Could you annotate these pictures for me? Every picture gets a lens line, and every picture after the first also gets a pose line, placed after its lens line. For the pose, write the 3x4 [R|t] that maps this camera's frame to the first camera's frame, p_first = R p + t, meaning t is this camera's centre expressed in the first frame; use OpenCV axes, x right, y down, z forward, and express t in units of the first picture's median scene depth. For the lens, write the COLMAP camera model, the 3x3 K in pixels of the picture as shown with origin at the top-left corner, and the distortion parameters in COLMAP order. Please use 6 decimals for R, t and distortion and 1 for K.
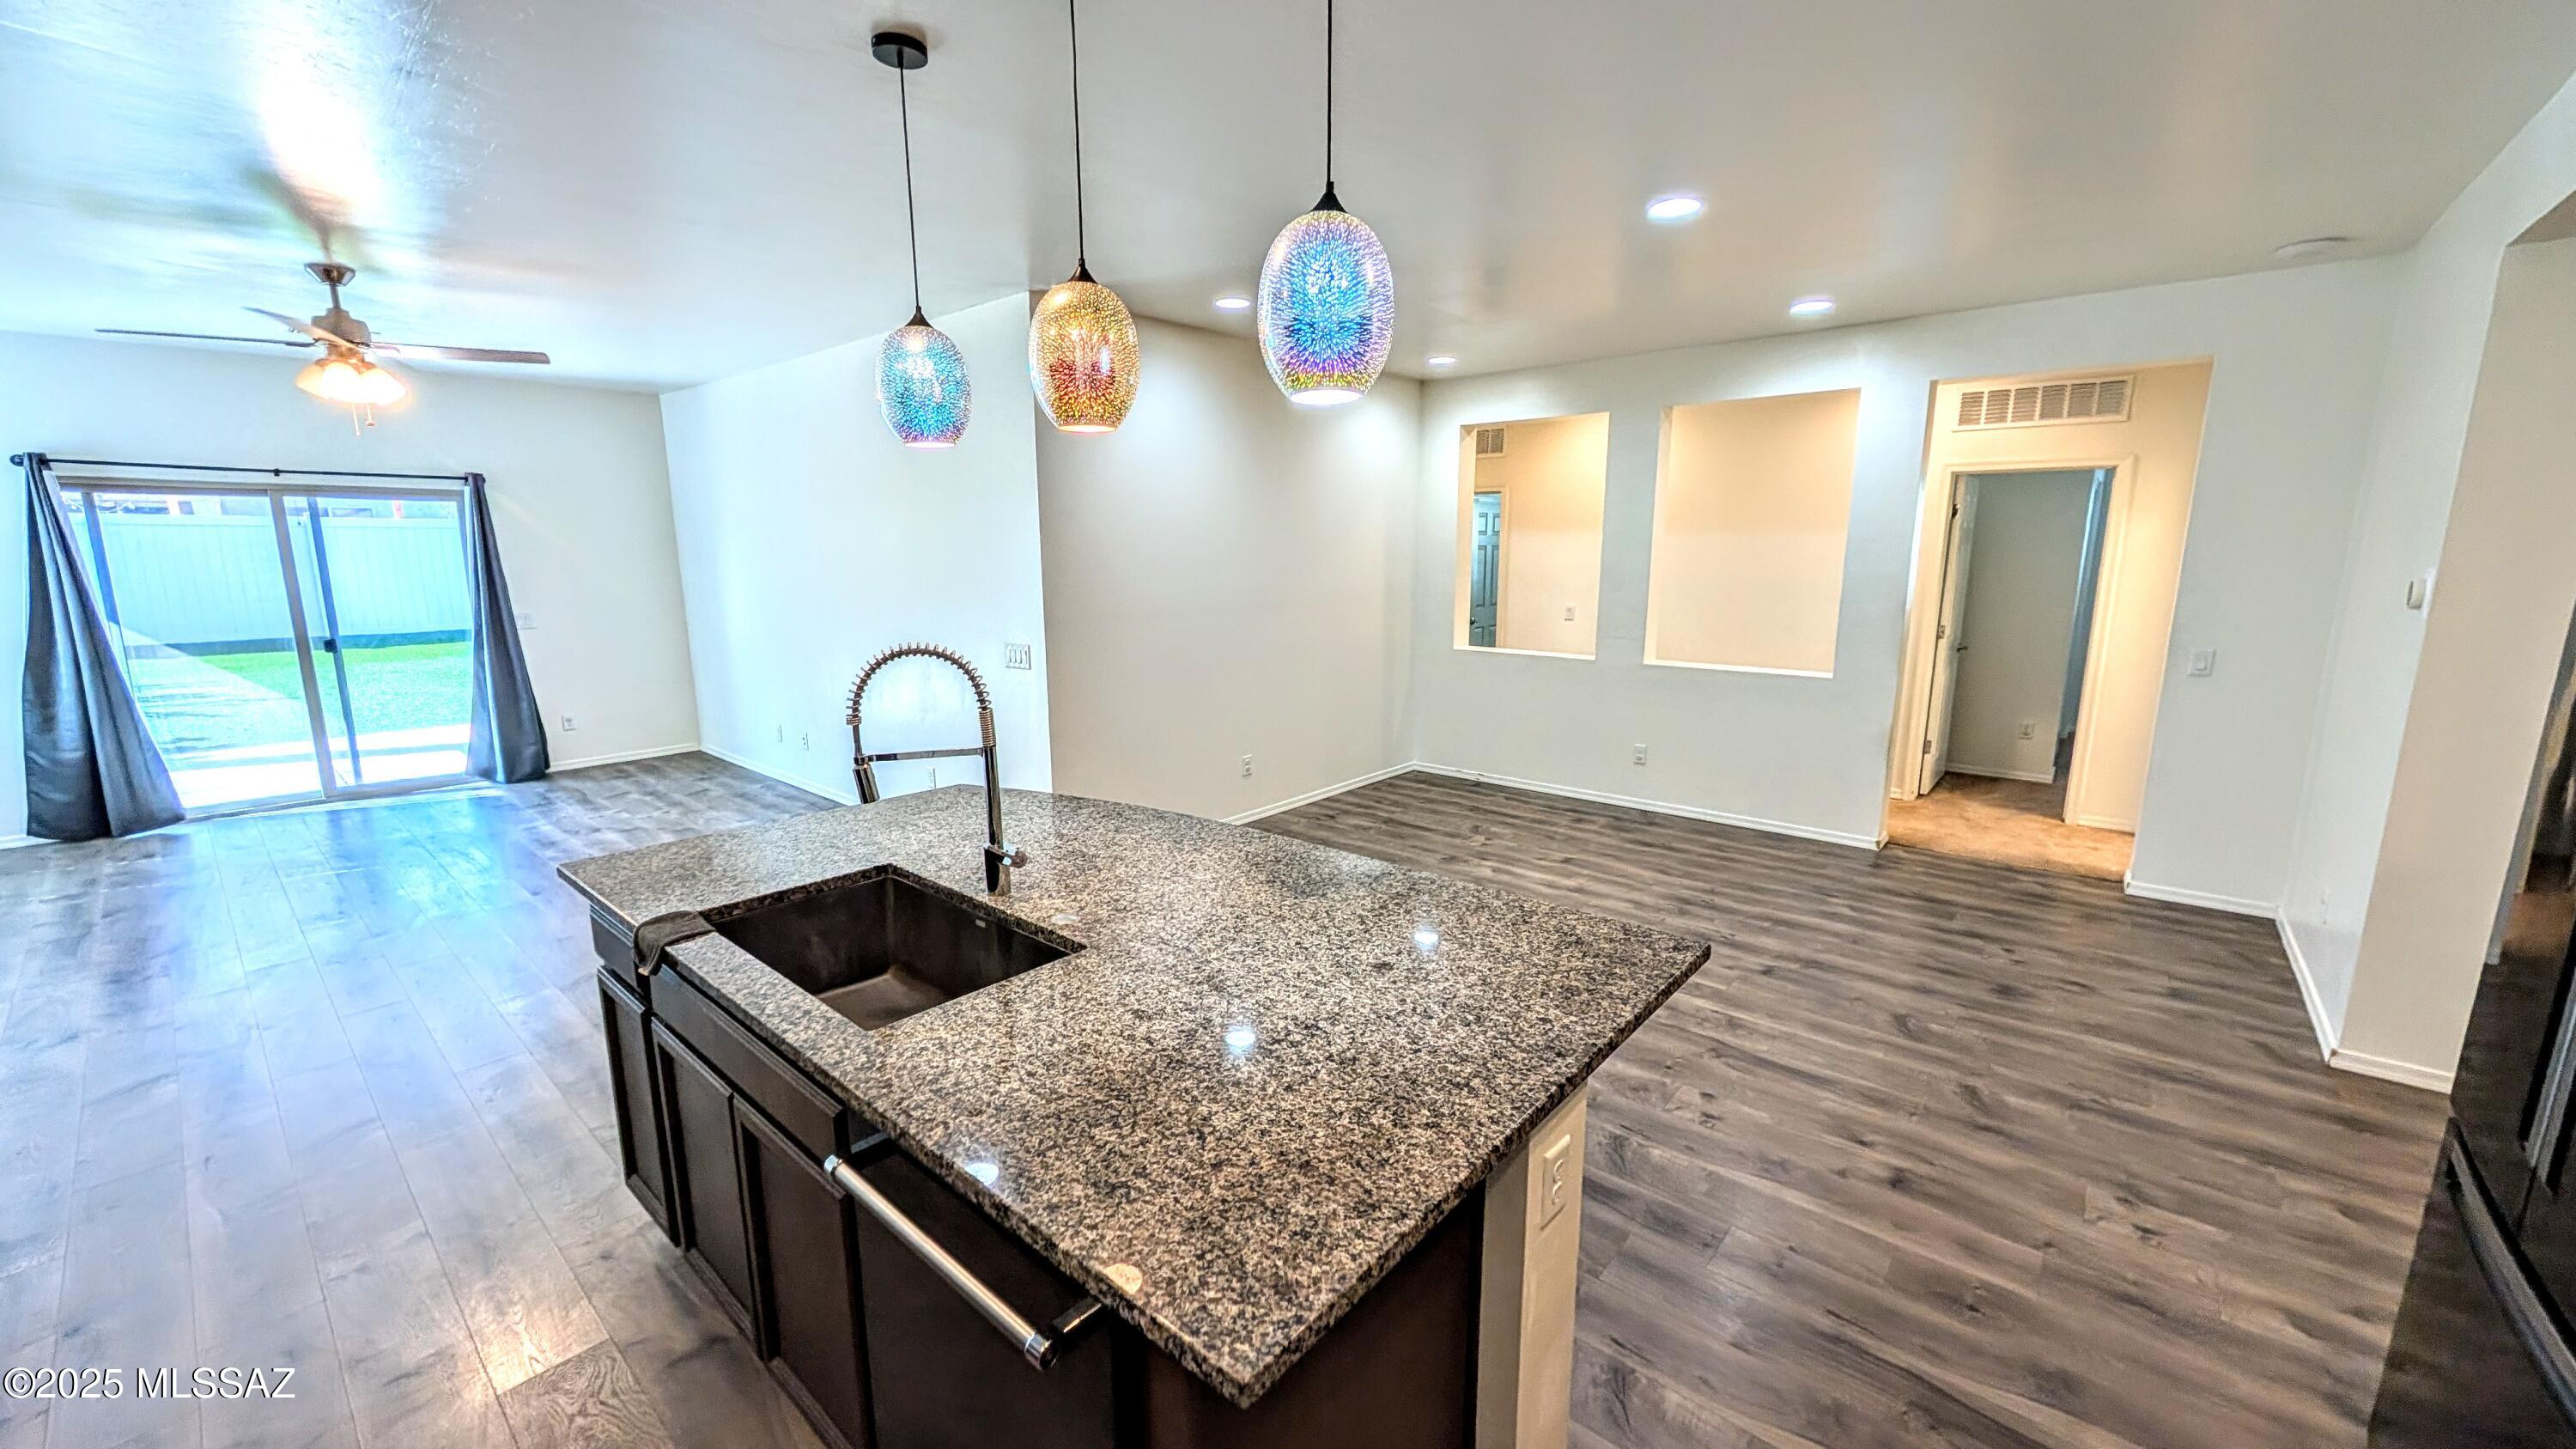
lens RADIAL K [[967.5, 0, 1287.7], [0, 967.5, 722.0], [0, 0, 1]] dist [0.001109, -0.000454]
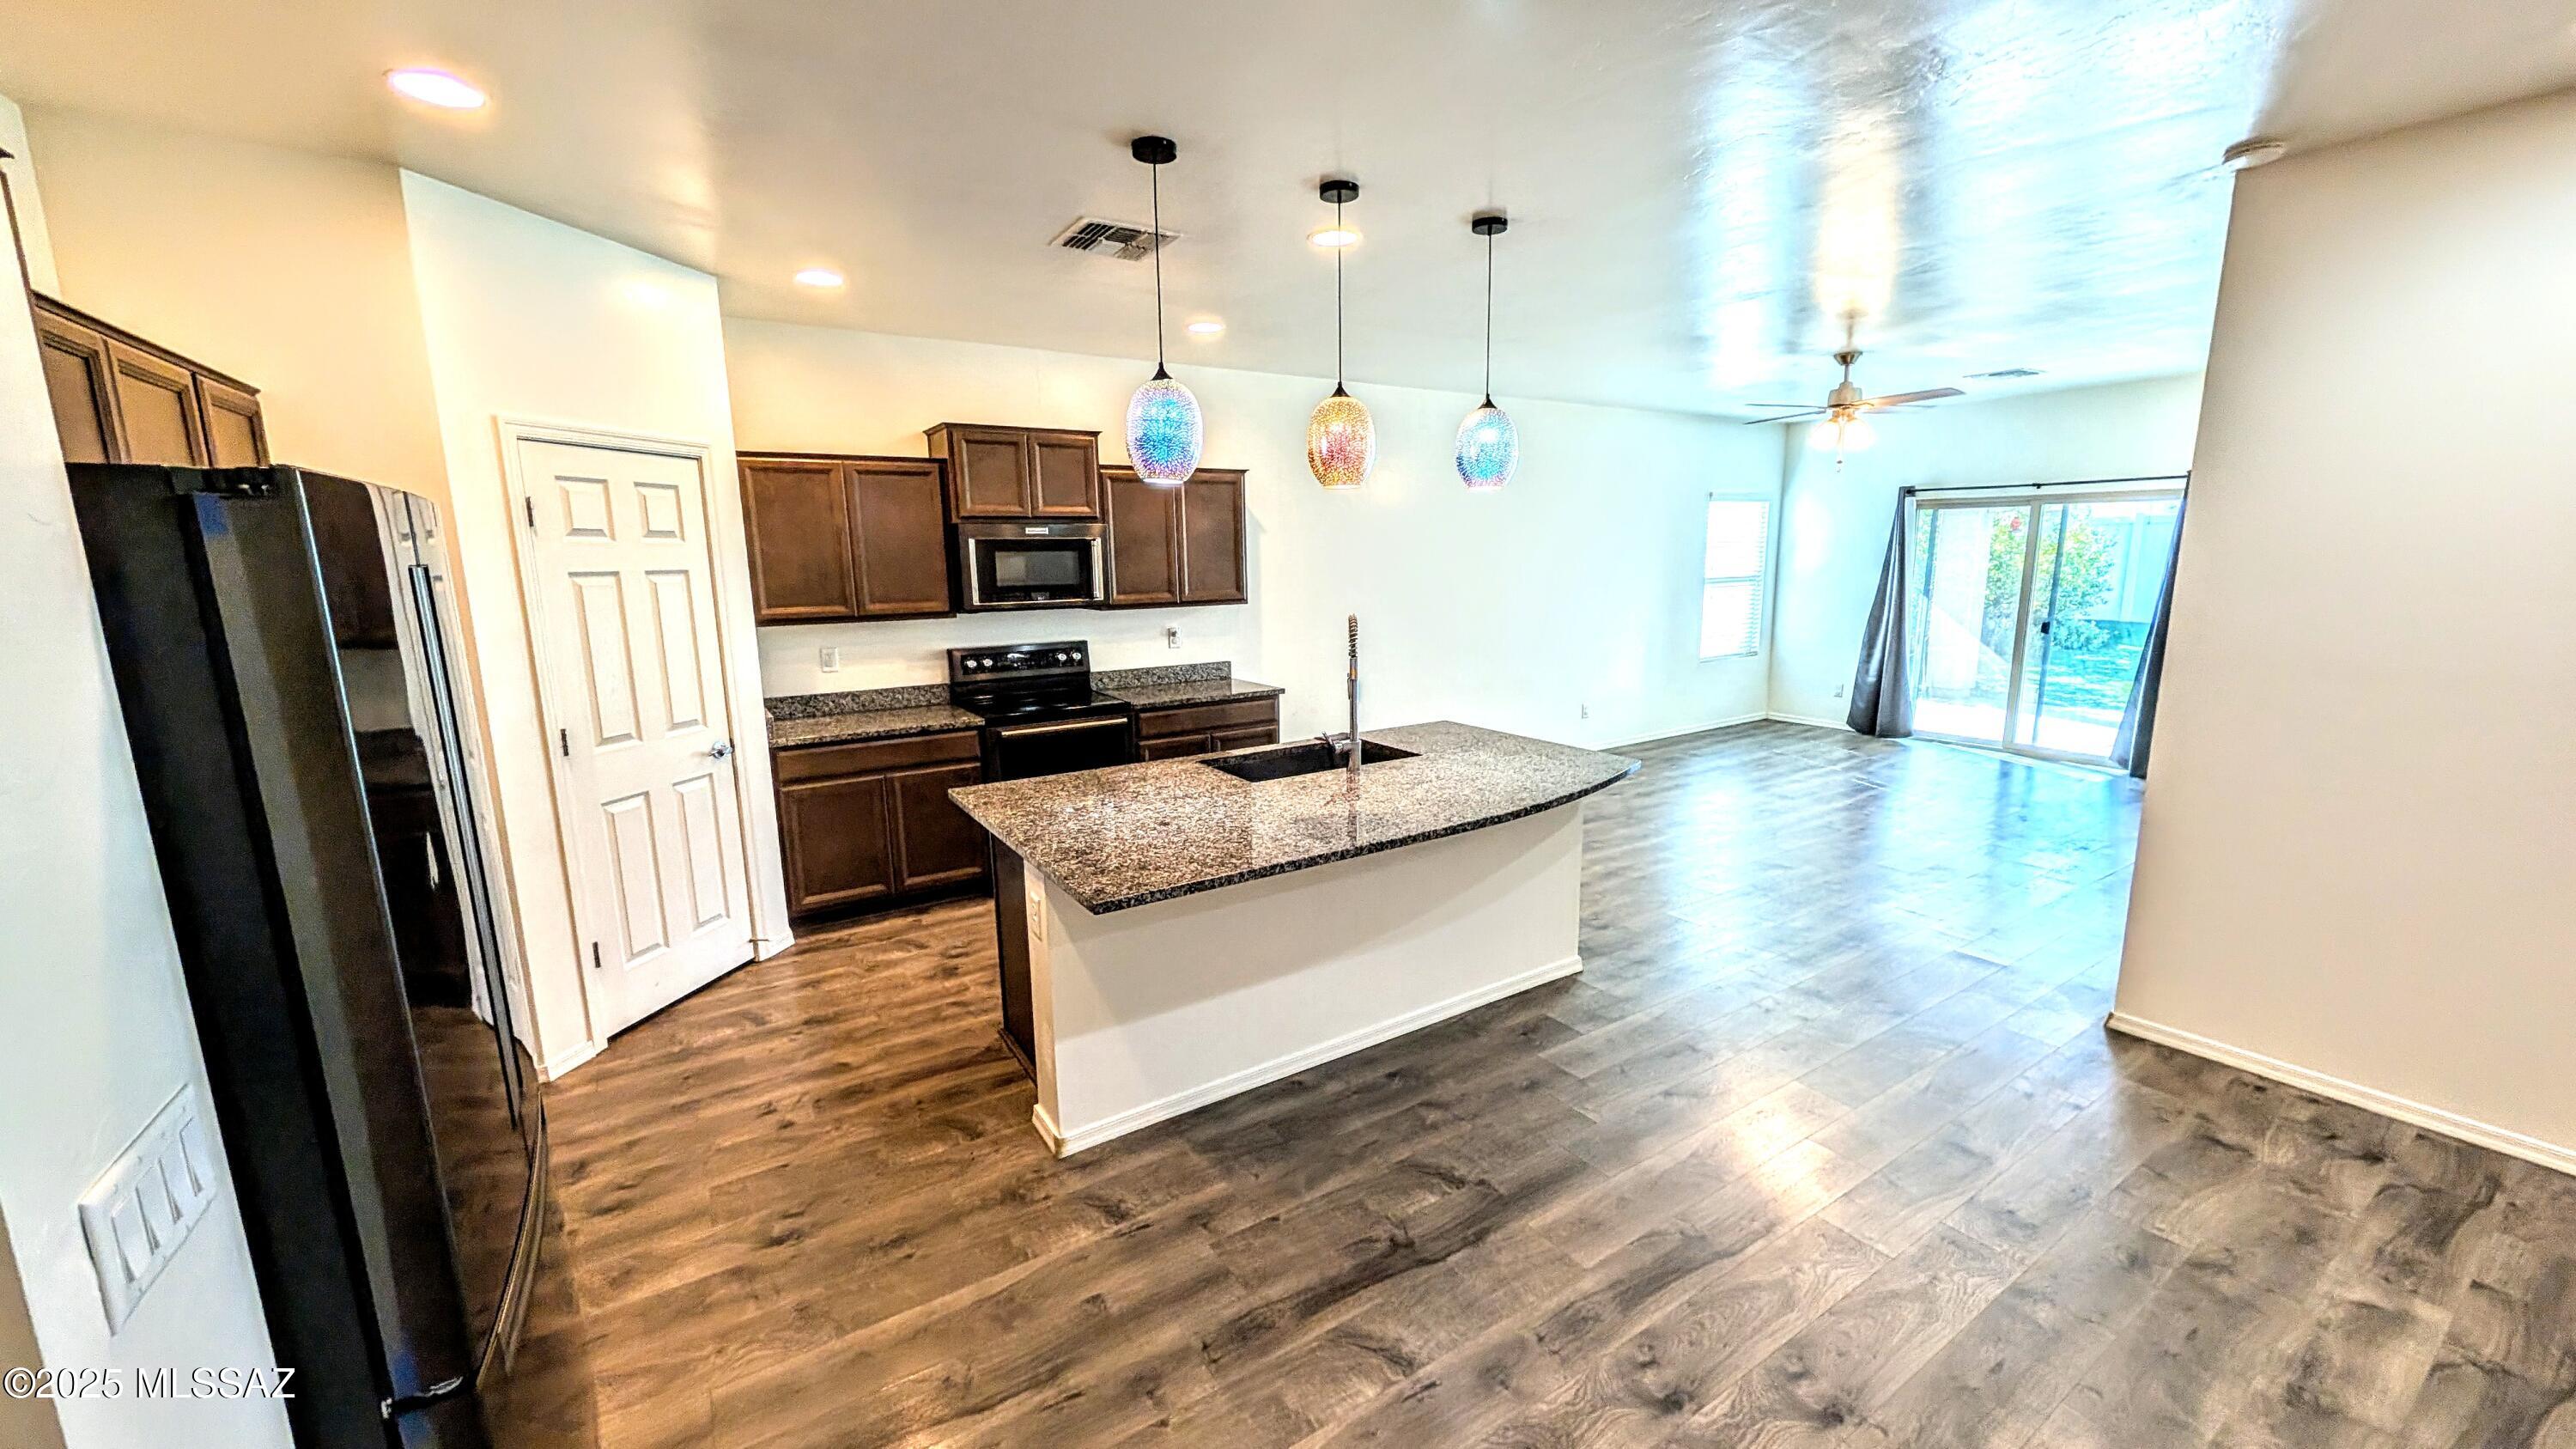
lens RADIAL K [[967.5, 0, 1290.0], [0, 967.5, 728.4], [0, 0, 1]] dist [0.001109, -0.000454]
pose [[-0.280080, 0.176768, -0.943561, 0.593019], [-0.157742, 0.961066, 0.226870, -0.116595], [0.946928, 0.212381, -0.241291, 0.598482]]
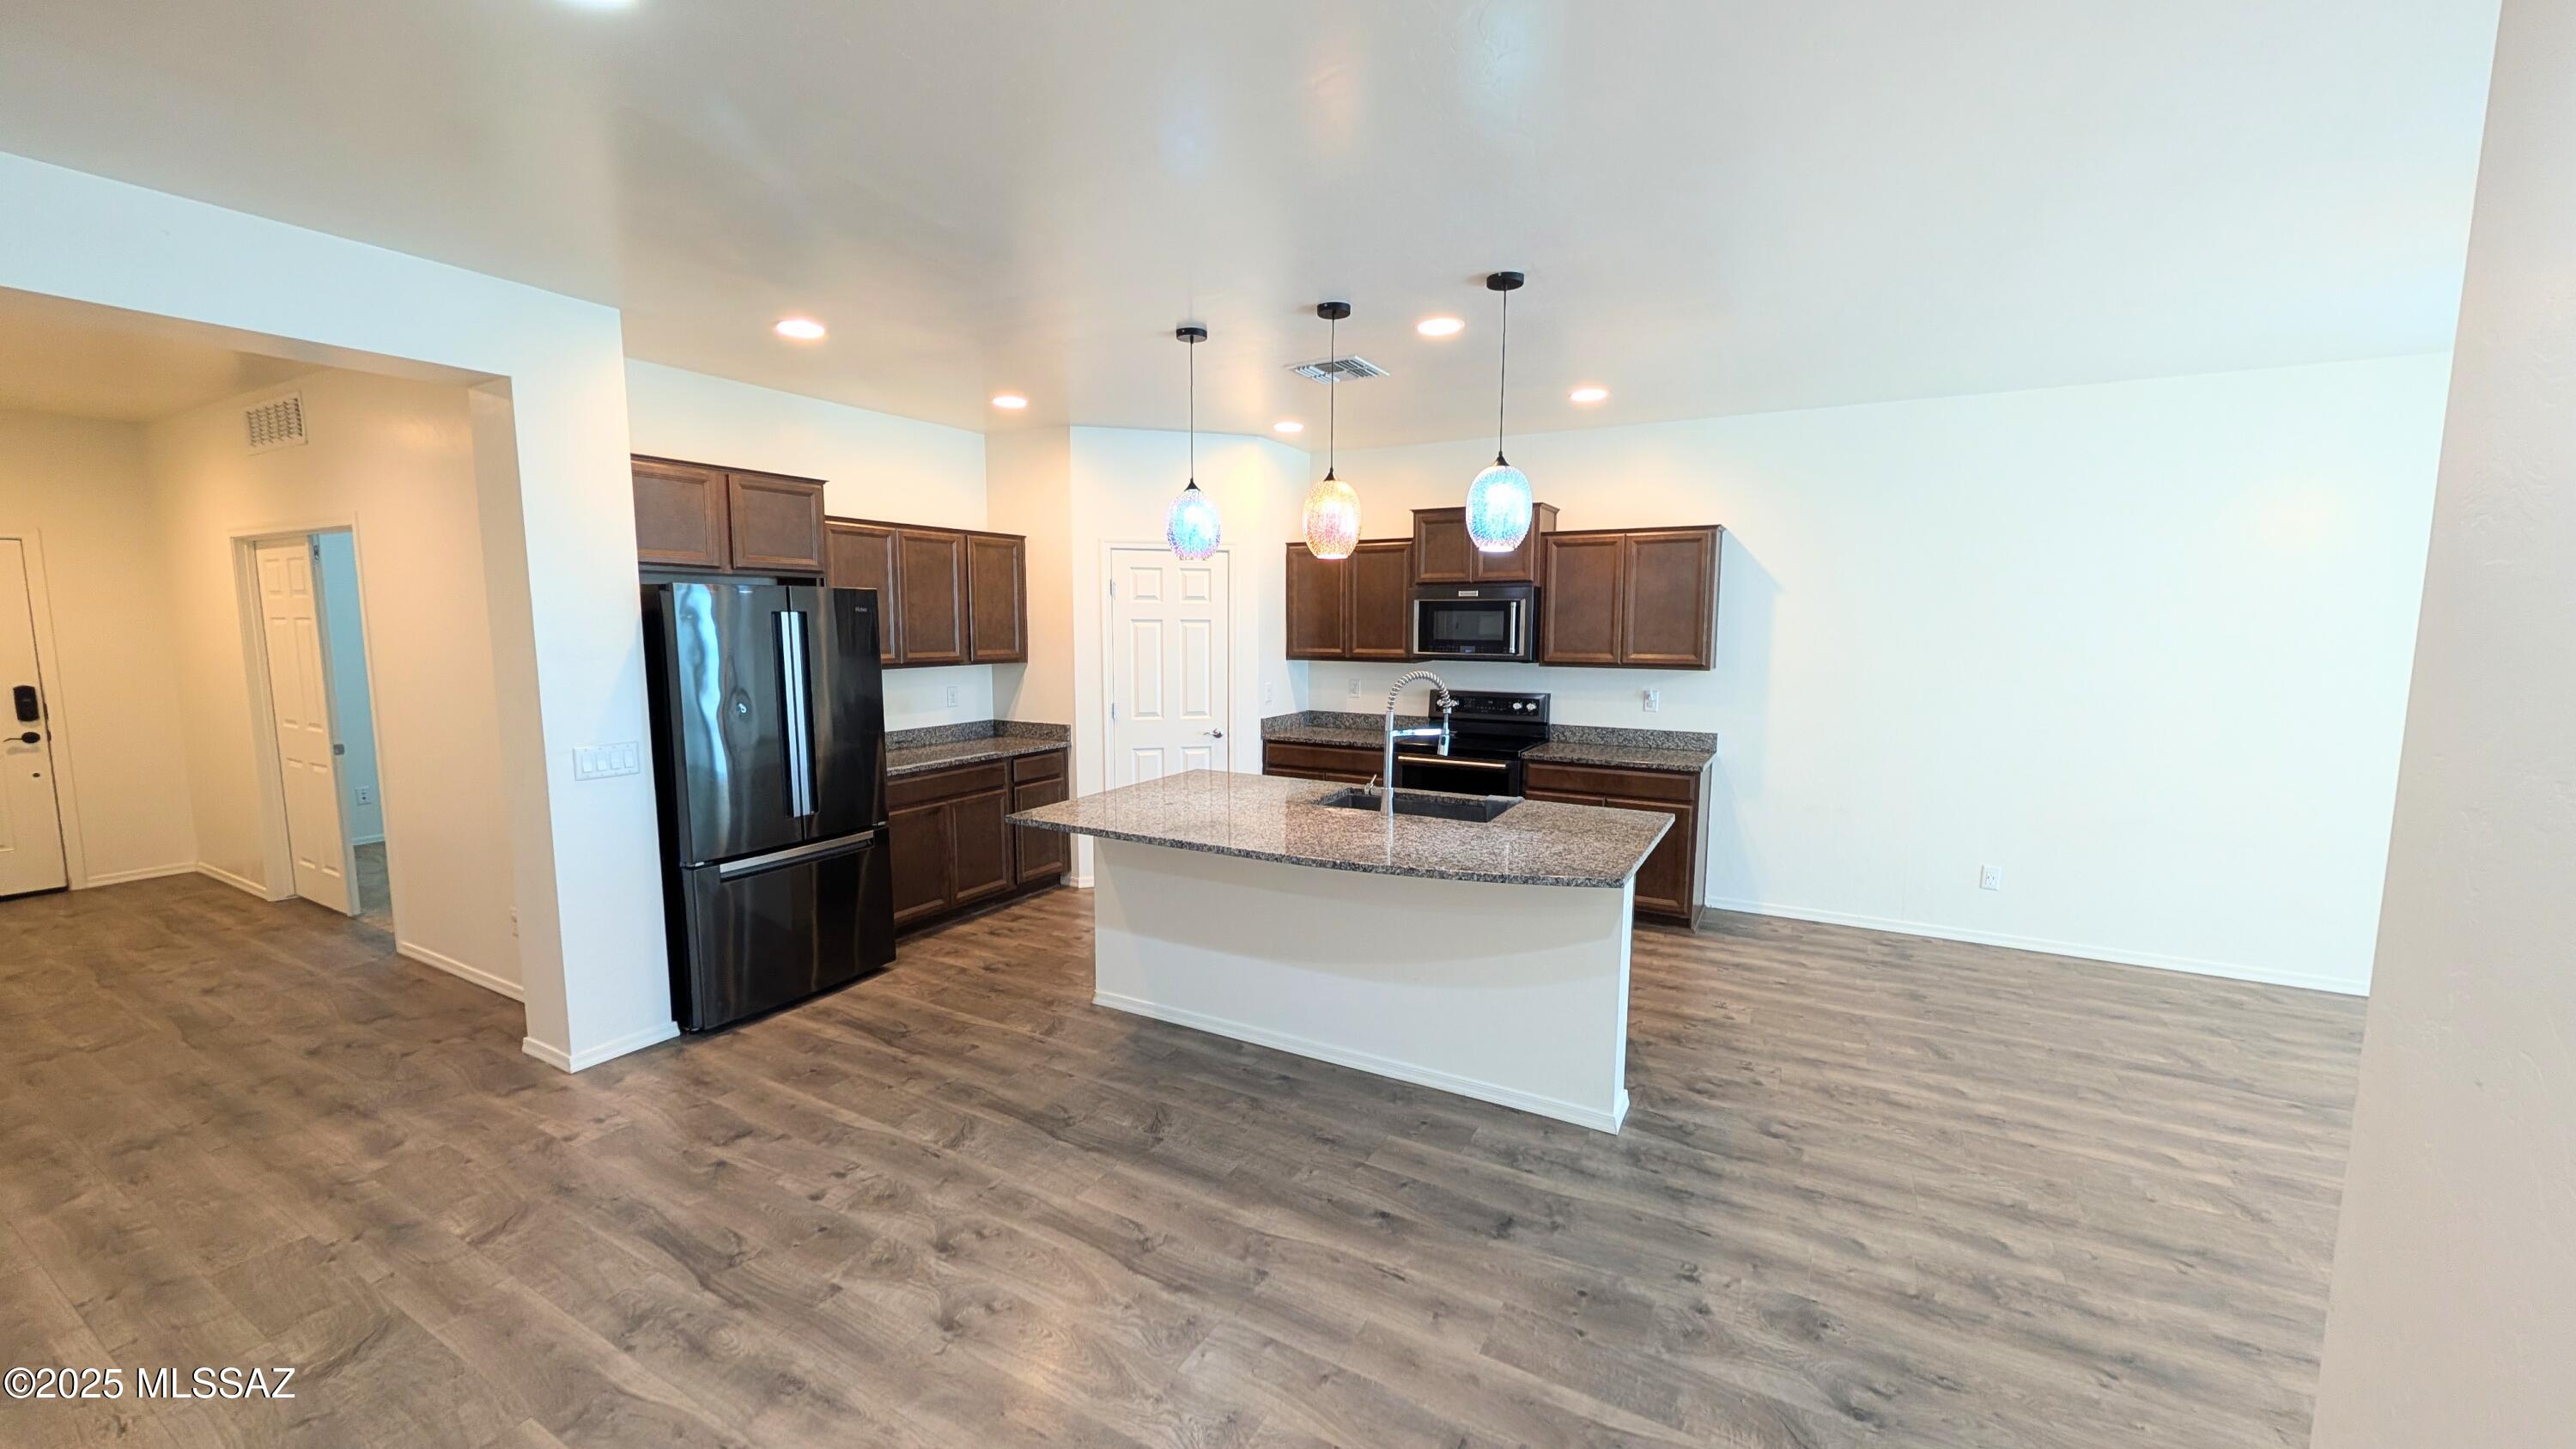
lens RADIAL K [[967.5, 0, 1287.2], [0, 967.5, 730.1], [0, 0, 1]] dist [0.001109, -0.000454]
pose [[-0.980032, 0.021671, -0.197653, 0.104182], [-0.036860, 0.957014, 0.287690, -0.220894], [0.195392, 0.289231, -0.937106, 1.201151]]
